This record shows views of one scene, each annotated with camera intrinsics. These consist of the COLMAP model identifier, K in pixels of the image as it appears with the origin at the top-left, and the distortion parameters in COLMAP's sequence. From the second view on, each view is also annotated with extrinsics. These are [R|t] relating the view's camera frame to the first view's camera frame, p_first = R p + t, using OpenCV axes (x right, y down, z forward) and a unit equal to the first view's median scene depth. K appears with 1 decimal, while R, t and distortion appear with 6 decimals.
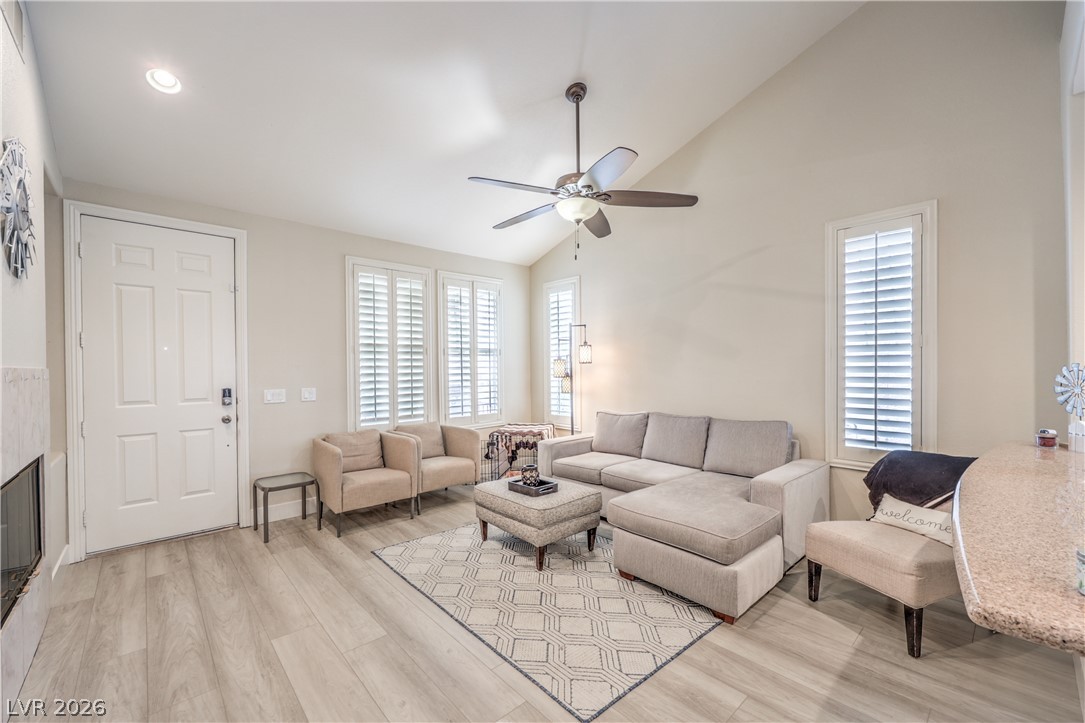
lens RADIAL K [[444.9, 0, 533.5], [0, 444.9, 365.1], [0, 0, 1]] dist [0.002865, -0.000176]
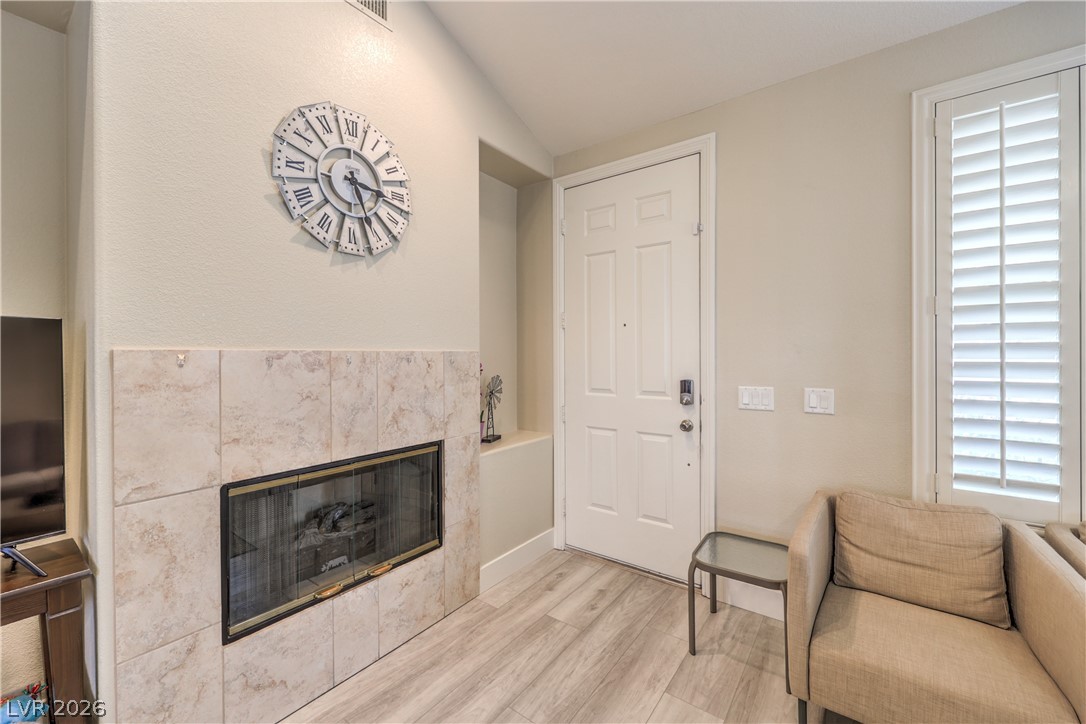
lens RADIAL K [[445.3, 0, 538.9], [0, 445.3, 353.7], [0, 0, 1]] dist [0.002865, -0.000176]
pose [[0.203567, 0.014421, -0.978955, -0.073962], [0.015442, 0.999720, 0.017938, -0.002971], [0.978939, -0.018769, 0.203287, 0.645227]]
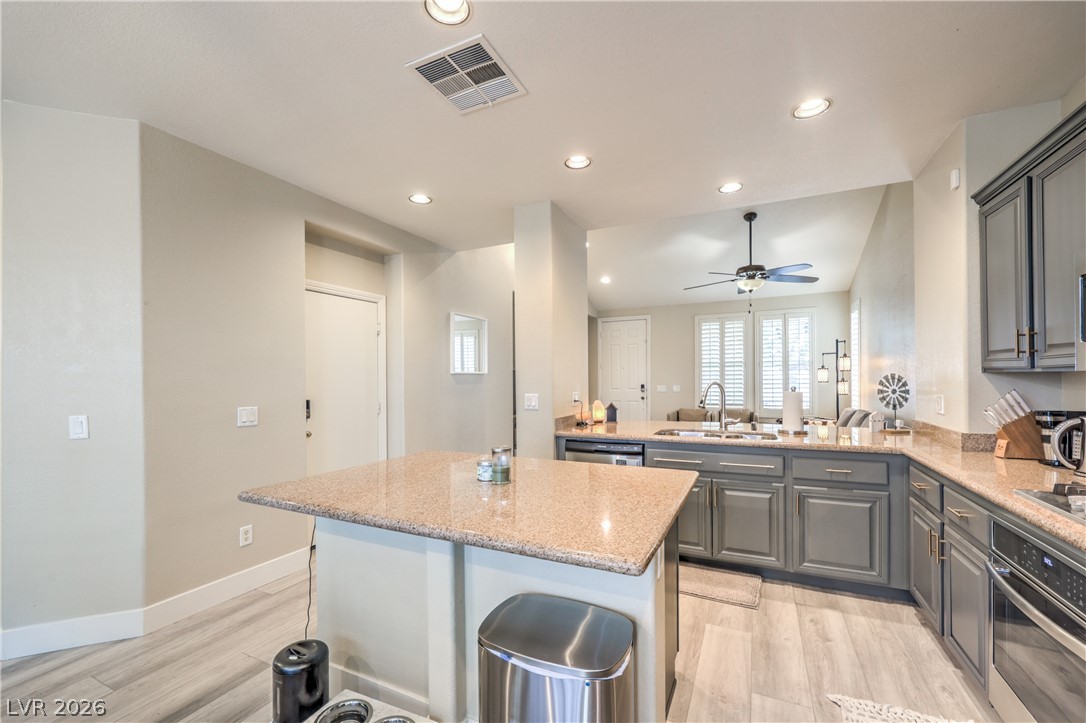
lens RADIAL K [[445.3, 0, 546.2], [0, 445.3, 379.2], [0, 0, 1]] dist [0.002865, -0.000176]
pose [[0.377369, 0.006326, -0.926041, 1.286969], [0.009078, 0.999903, 0.010530, -0.004872], [0.926018, -0.012380, 0.377275, -0.351797]]
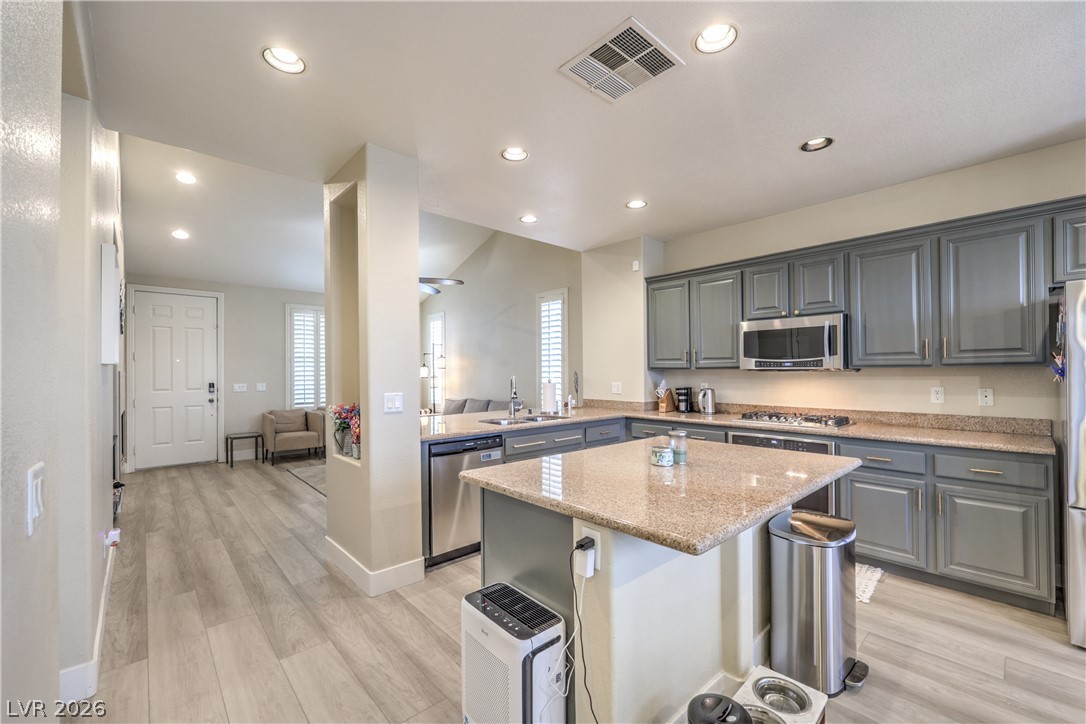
lens RADIAL K [[445.3, 0, 539.3], [0, 445.3, 366.5], [0, 0, 1]] dist [0.002865, -0.000176]
pose [[0.999997, 0.001546, -0.002071, 0.621896], [-0.001561, 0.999973, -0.007127, -0.002431], [0.002060, 0.007130, 0.999972, -0.776382]]
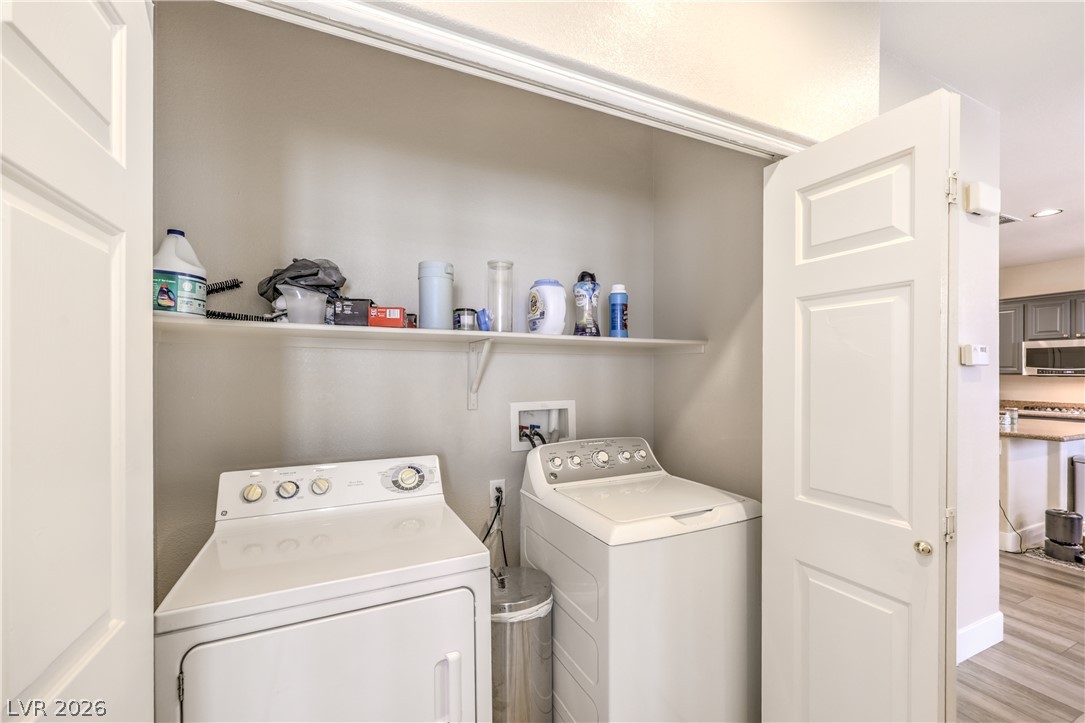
lens RADIAL K [[444.9, 0, 541.5], [0, 444.9, 370.7], [0, 0, 1]] dist [0.002865, -0.000176]
pose [[0.957662, 0.007673, -0.287793, 0.001150], [-0.007318, 0.999971, 0.002308, -0.010321], [0.287802, -0.000105, 0.957690, -1.588850]]
